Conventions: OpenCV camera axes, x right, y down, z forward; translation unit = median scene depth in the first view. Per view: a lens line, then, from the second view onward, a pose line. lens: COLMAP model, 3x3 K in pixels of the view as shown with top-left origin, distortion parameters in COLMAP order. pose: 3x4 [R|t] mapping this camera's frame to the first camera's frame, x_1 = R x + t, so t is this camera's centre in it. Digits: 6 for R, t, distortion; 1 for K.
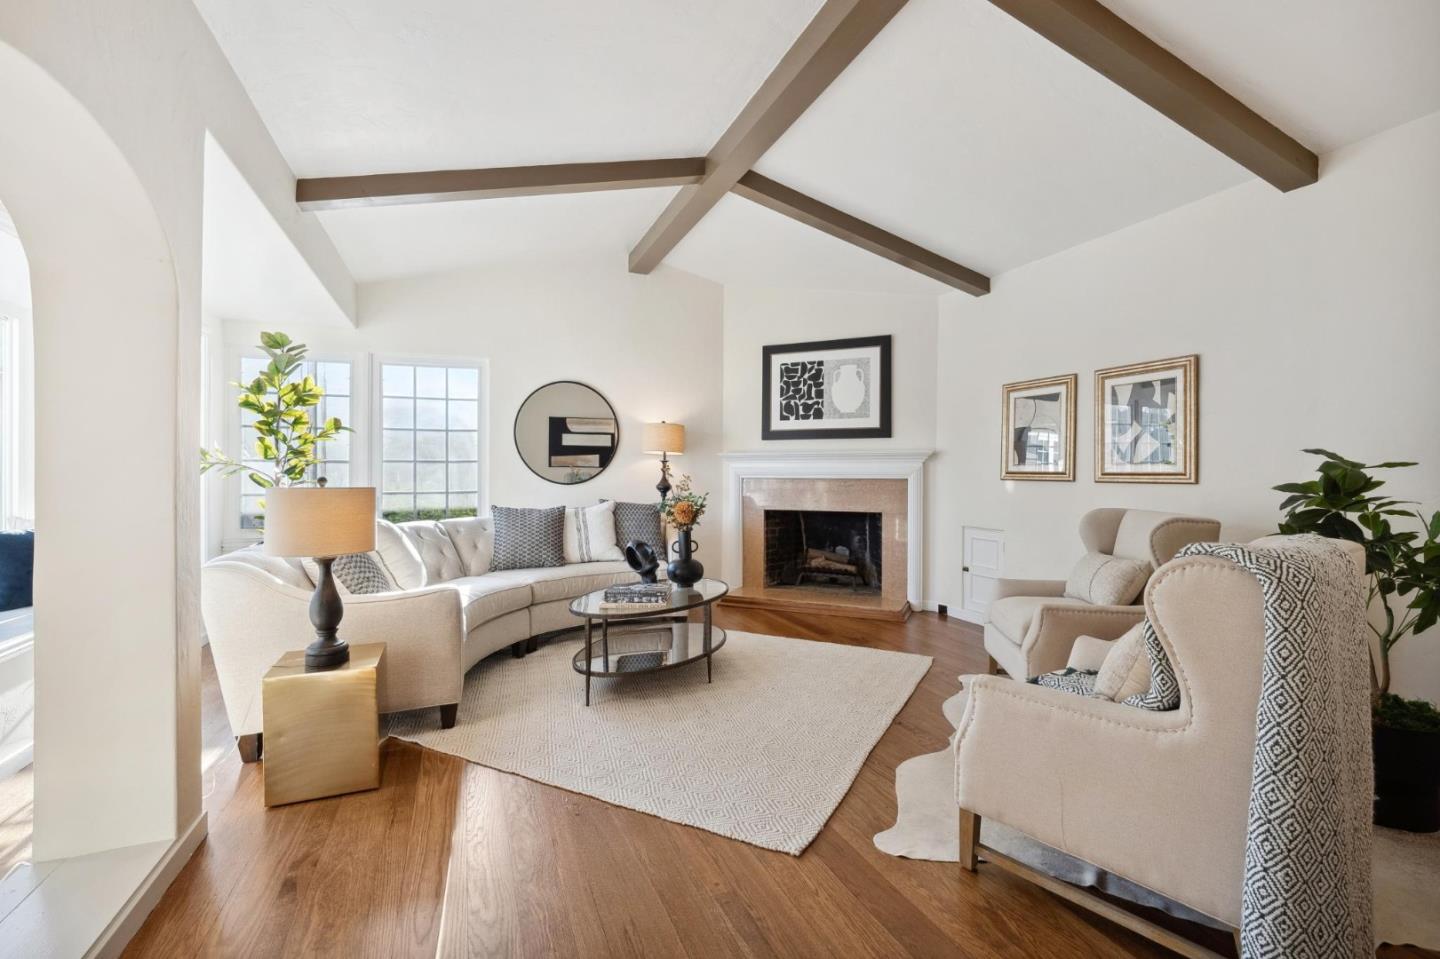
lens RADIAL K [[651.8, 0, 715.4], [0, 651.8, 480.1], [0, 0, 1]] dist [-0.002084, 0.000600]
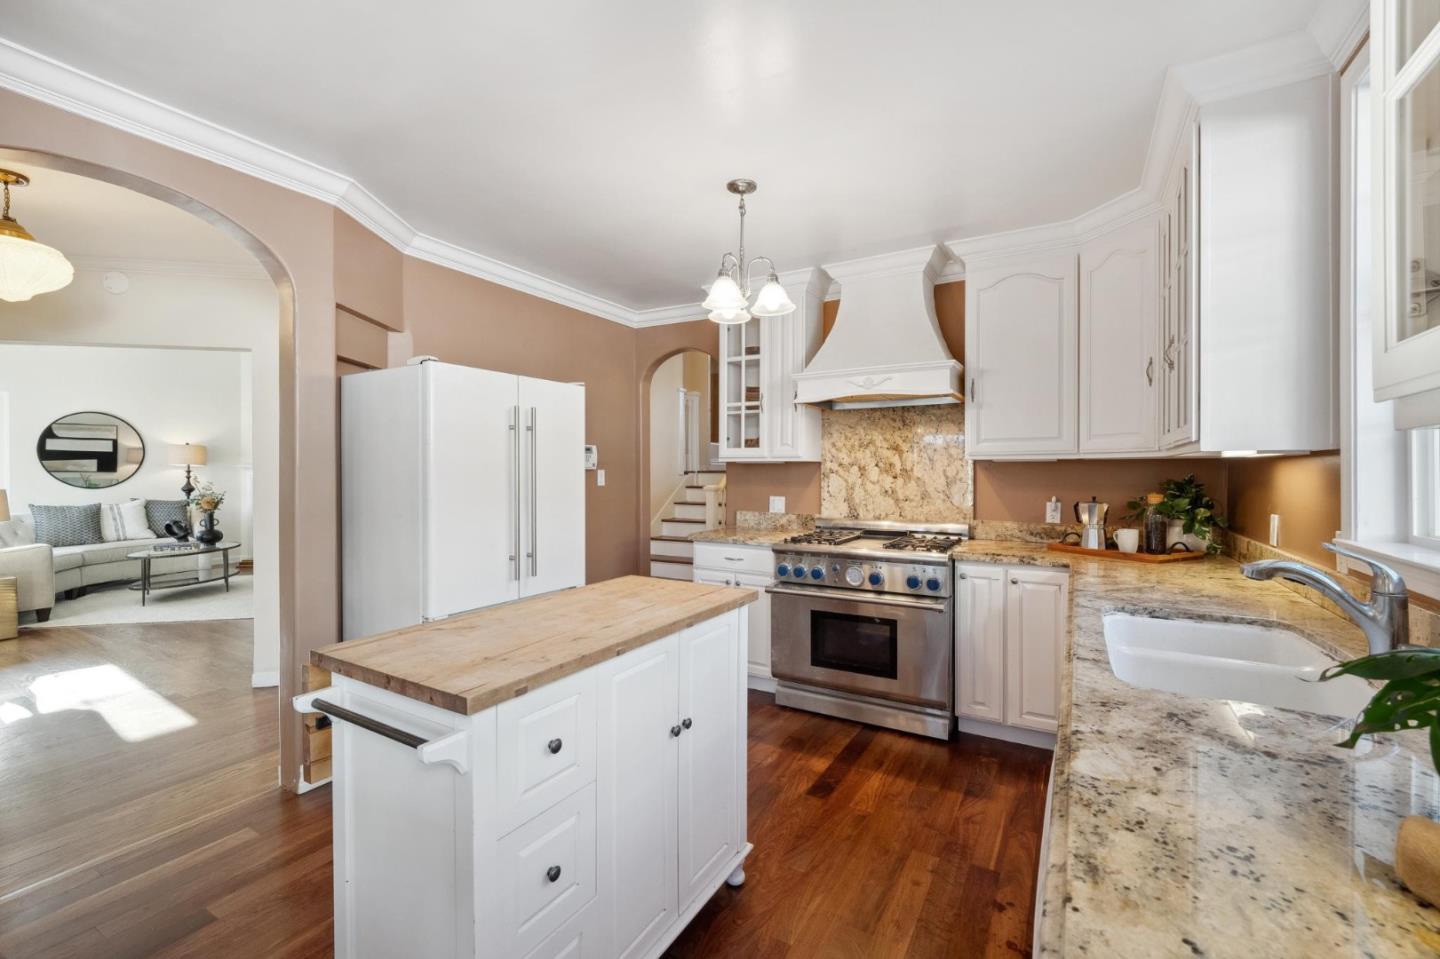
lens RADIAL K [[598.2, 0, 720.0], [0, 598.2, 479.5], [0, 0, 1]] dist [-0.007121, 0.001001]
pose [[0.782524, -0.009089, 0.622554, 0.027396], [0.007537, 0.999958, 0.005126, -0.010303], [-0.622575, 0.000681, 0.782560, -0.925438]]
